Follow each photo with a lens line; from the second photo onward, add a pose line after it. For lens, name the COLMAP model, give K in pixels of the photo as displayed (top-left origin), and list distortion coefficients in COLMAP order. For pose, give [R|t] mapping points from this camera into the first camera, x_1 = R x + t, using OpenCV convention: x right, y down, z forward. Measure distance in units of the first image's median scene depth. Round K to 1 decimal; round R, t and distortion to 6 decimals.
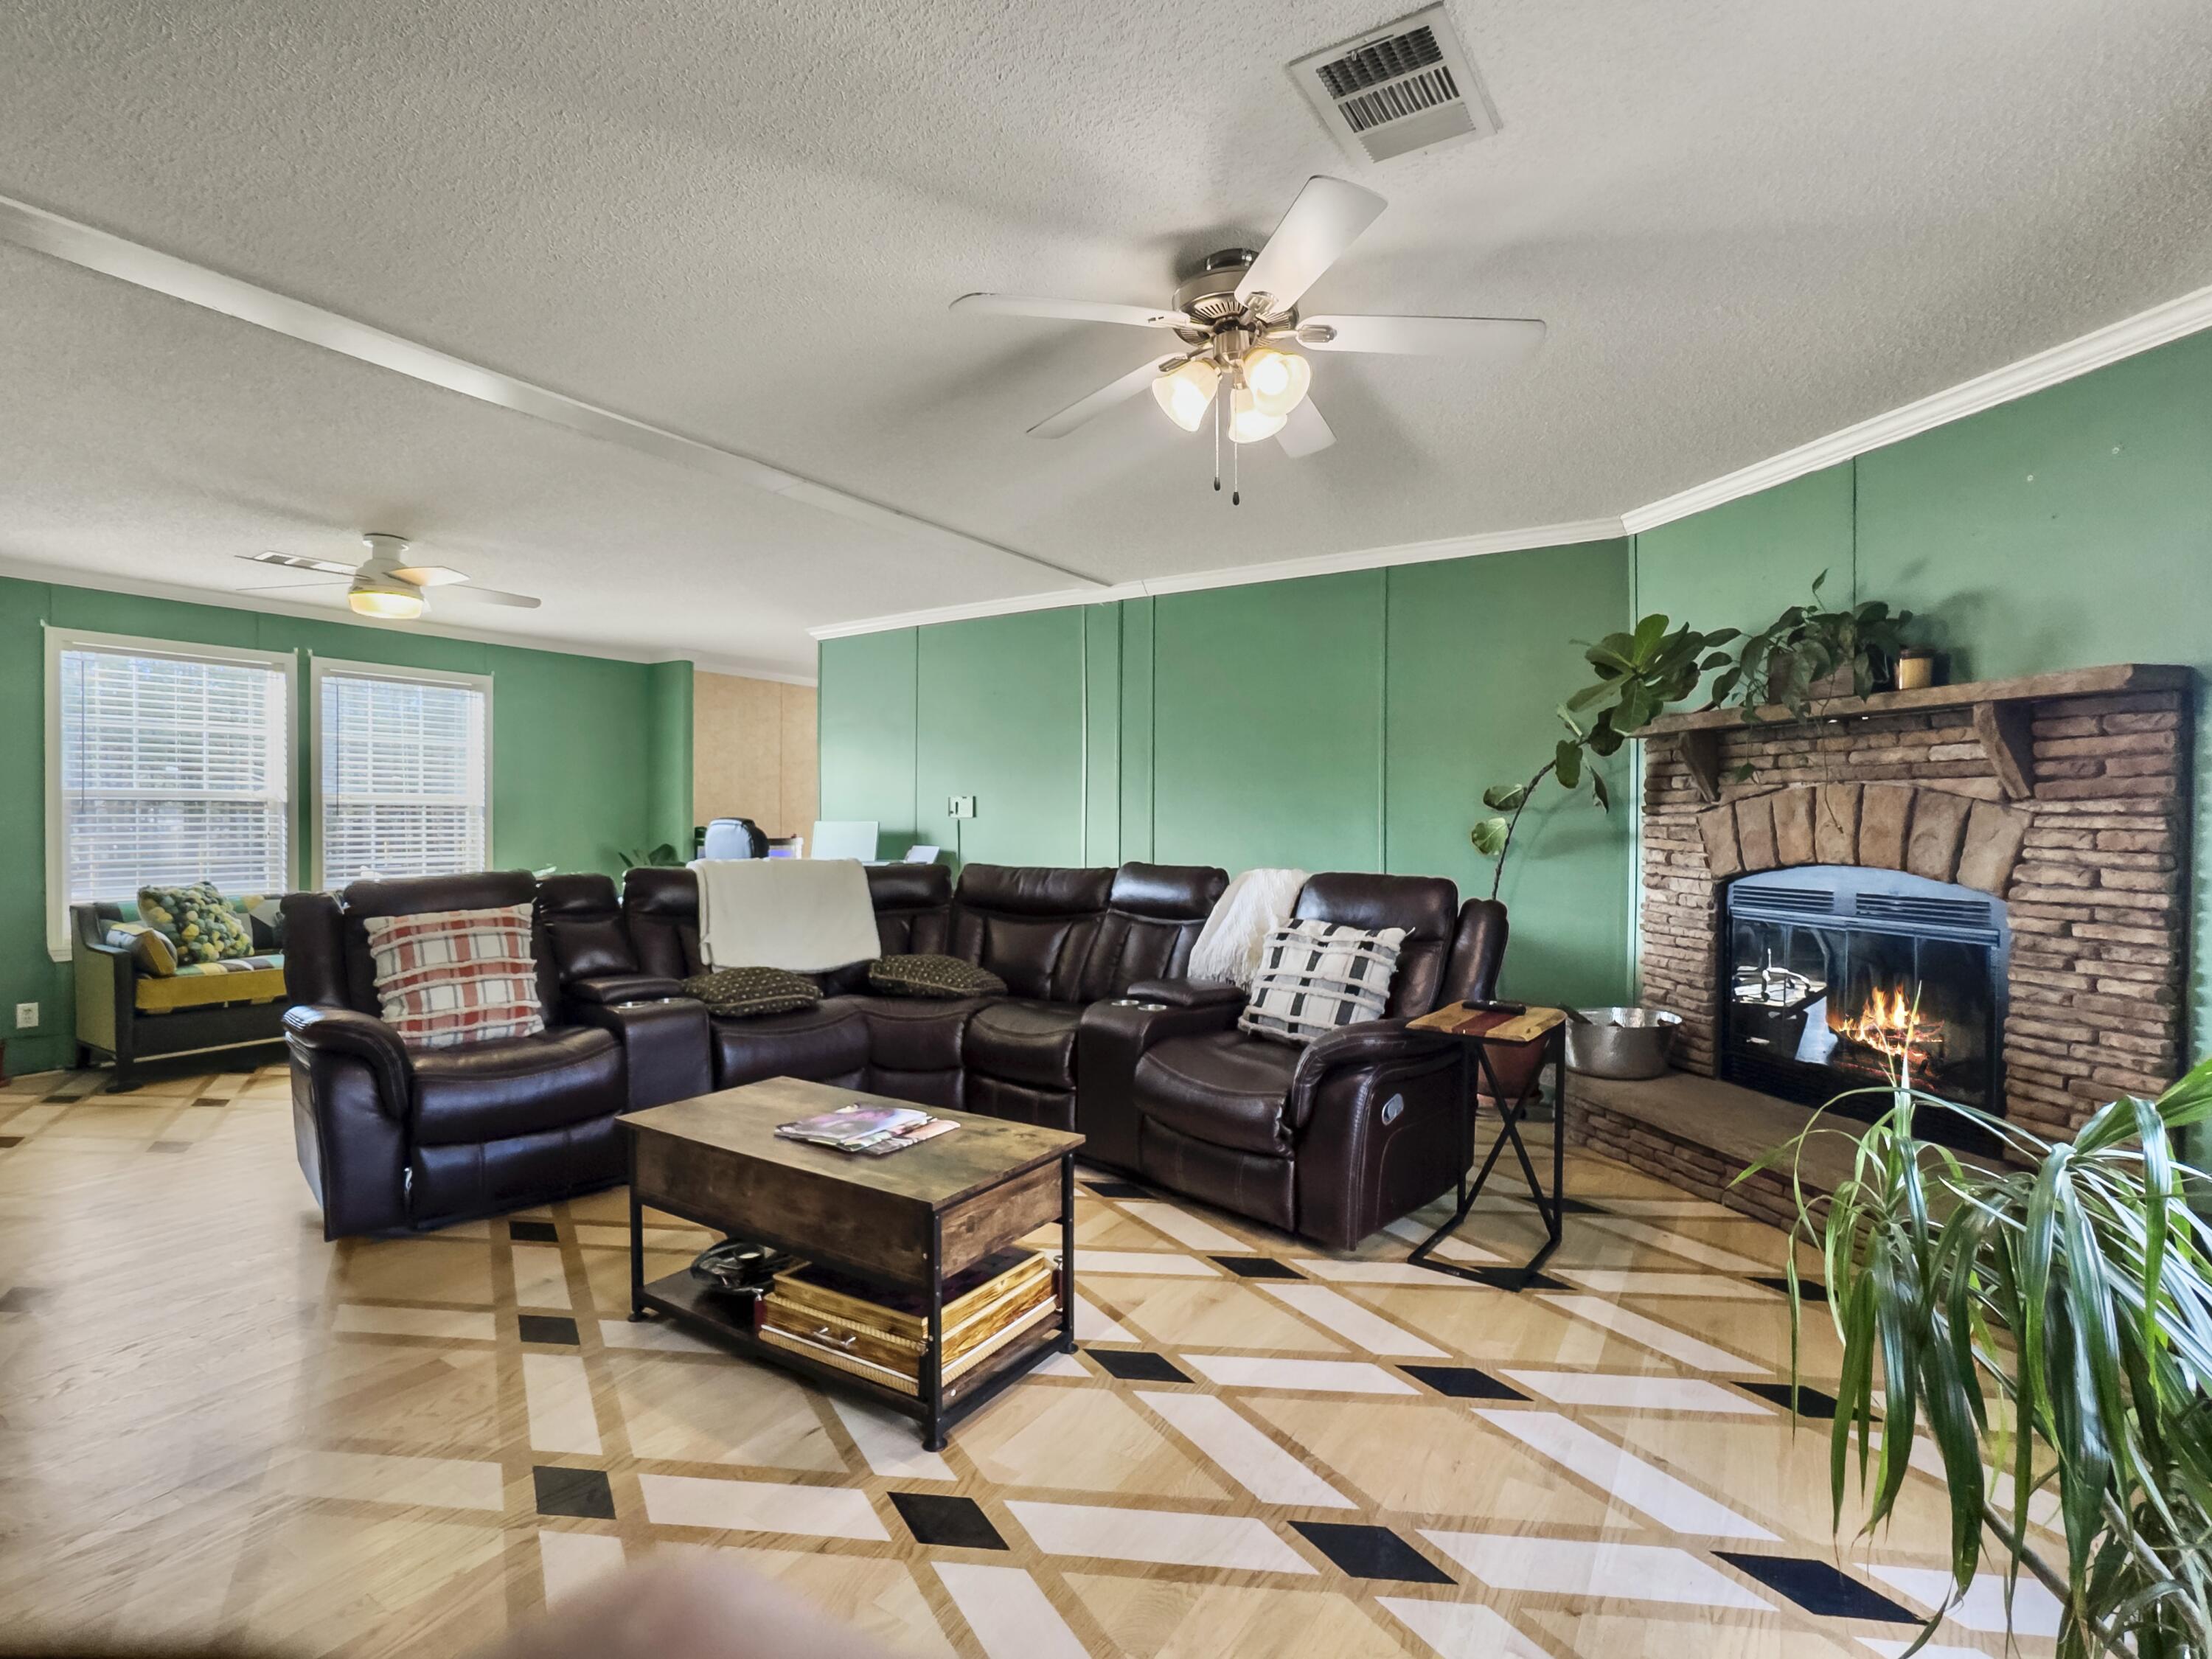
lens RADIAL K [[1053.2, 0, 1110.9], [0, 1053.2, 825.0], [0, 0, 1]] dist [0.000122, -0.000033]
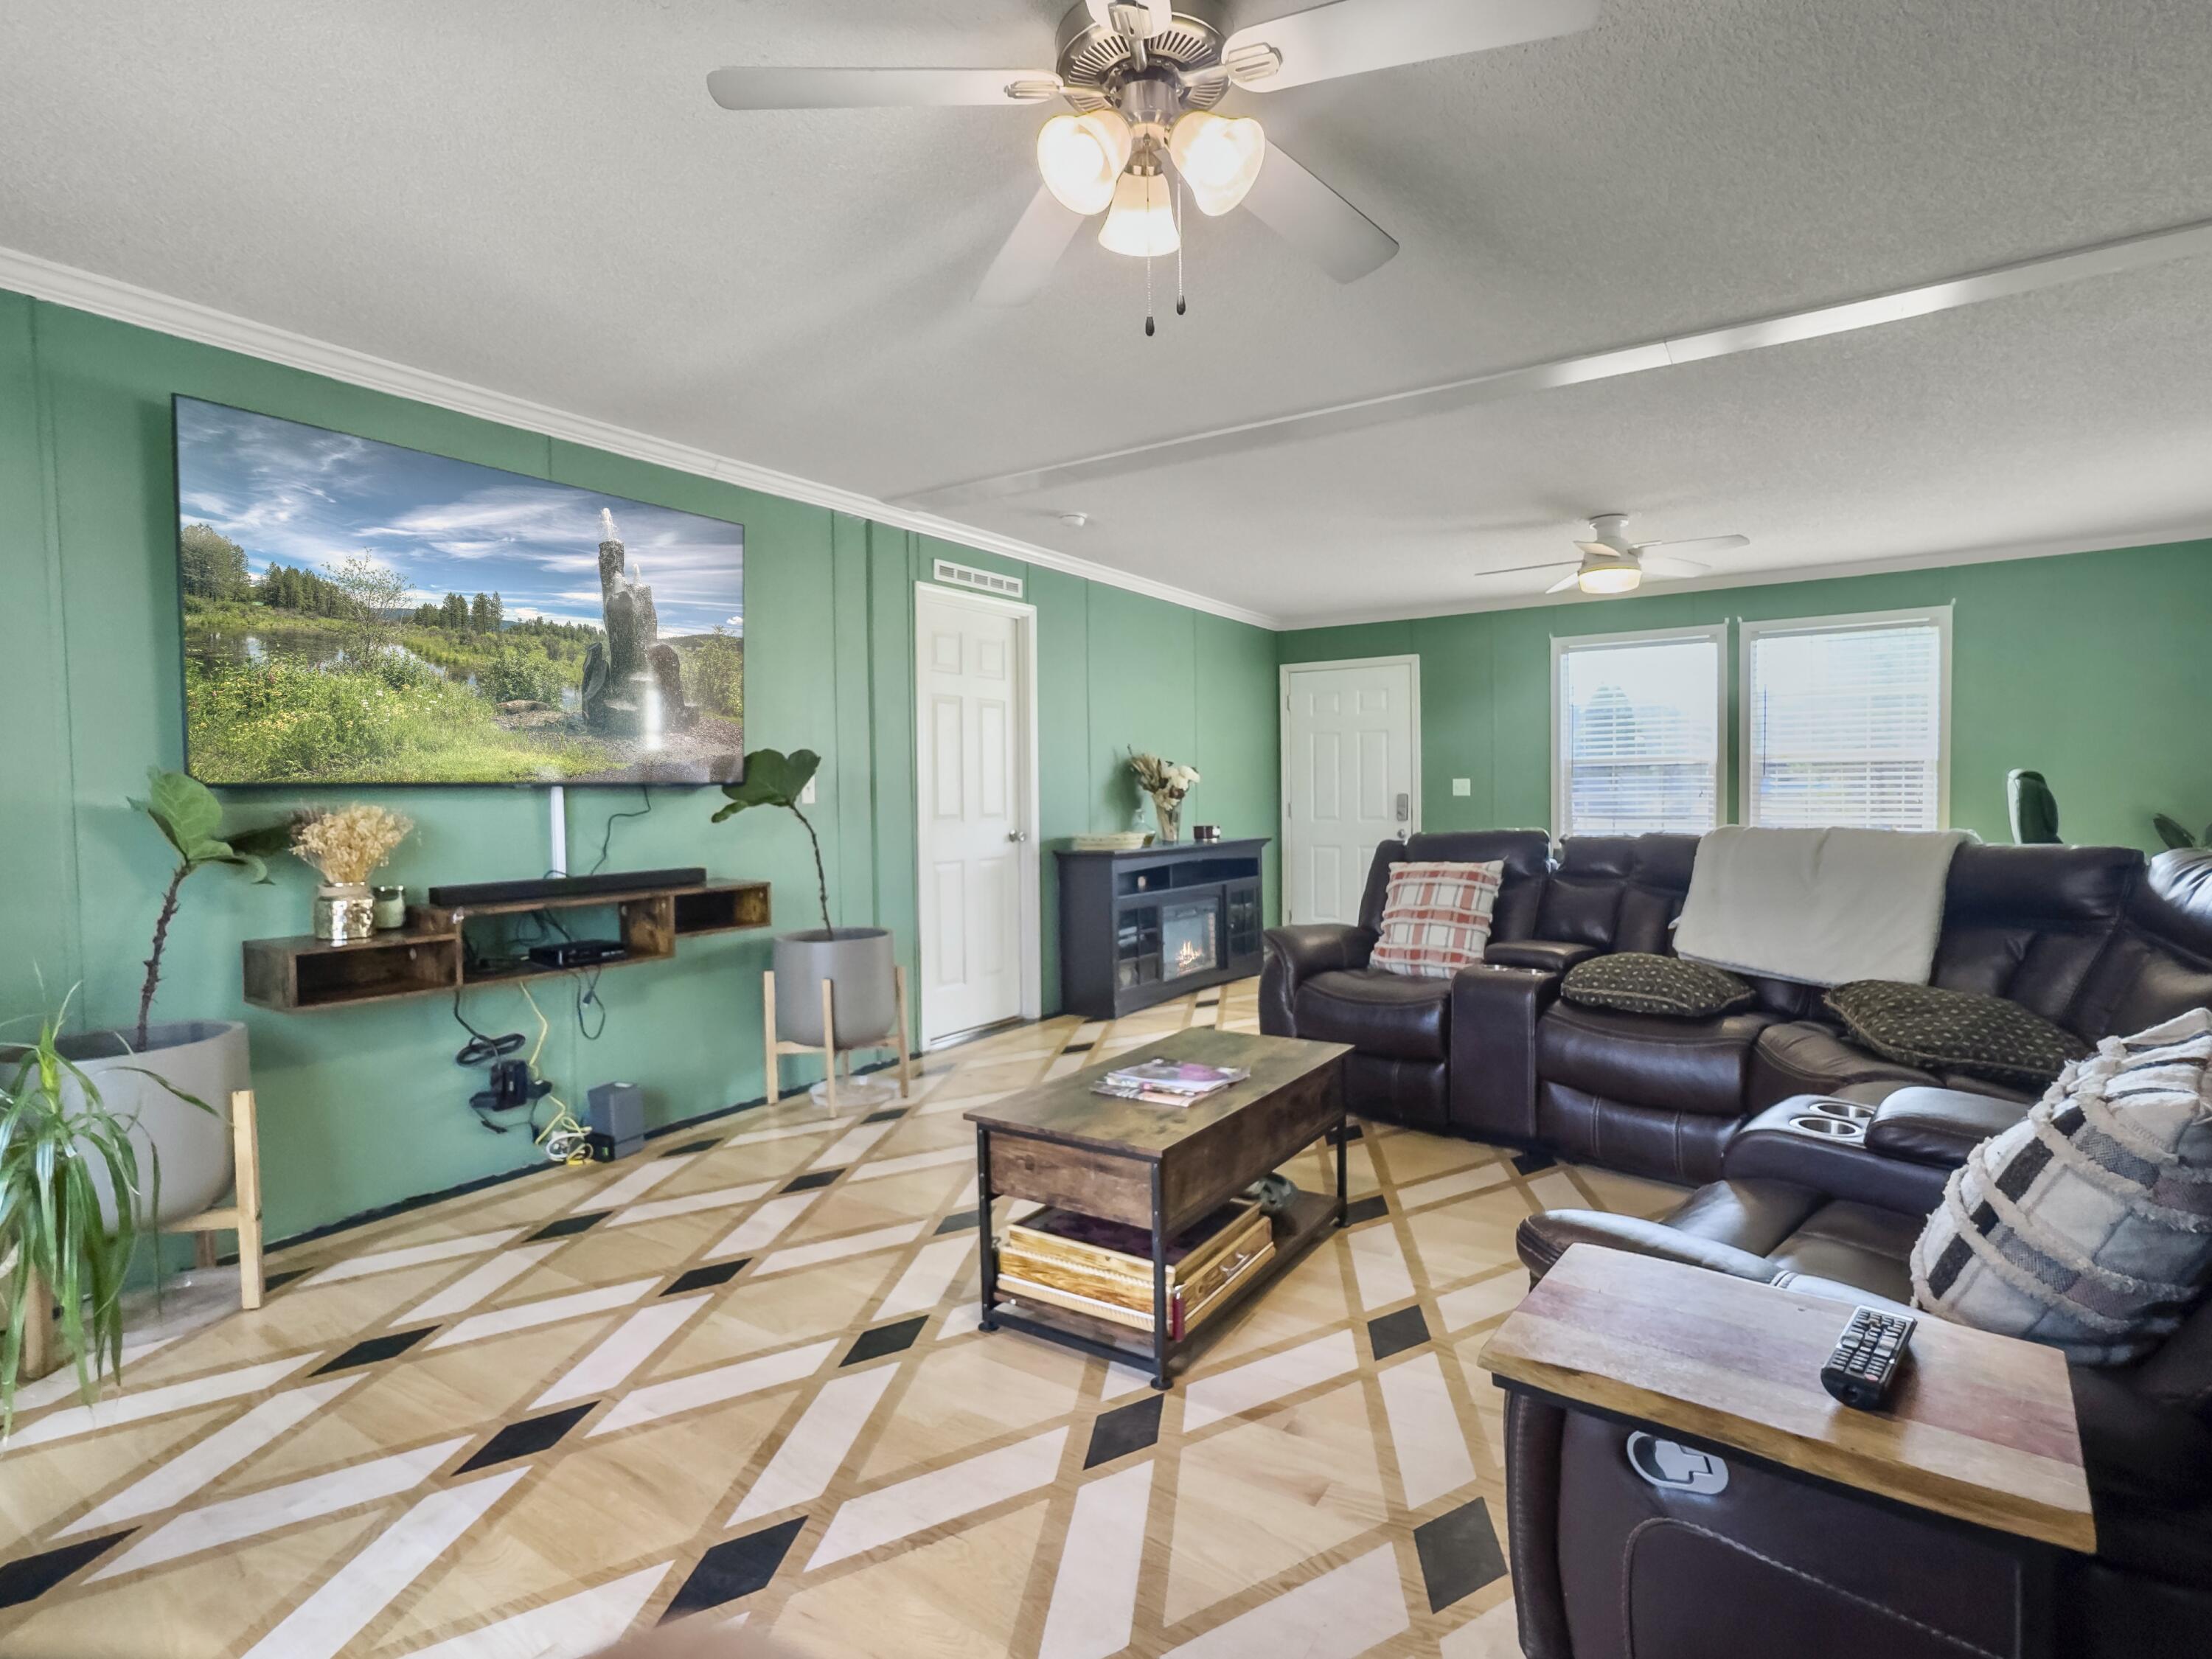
lens RADIAL K [[1097.5, 0, 1106.0], [0, 1097.5, 829.5], [0, 0, 1]] dist [-0.000625, -0.000109]
pose [[-0.010676, 0.032571, -0.999412, 0.472777], [0.012740, 0.999393, 0.032434, 0.001781], [0.999862, -0.012386, -0.011085, 0.531935]]
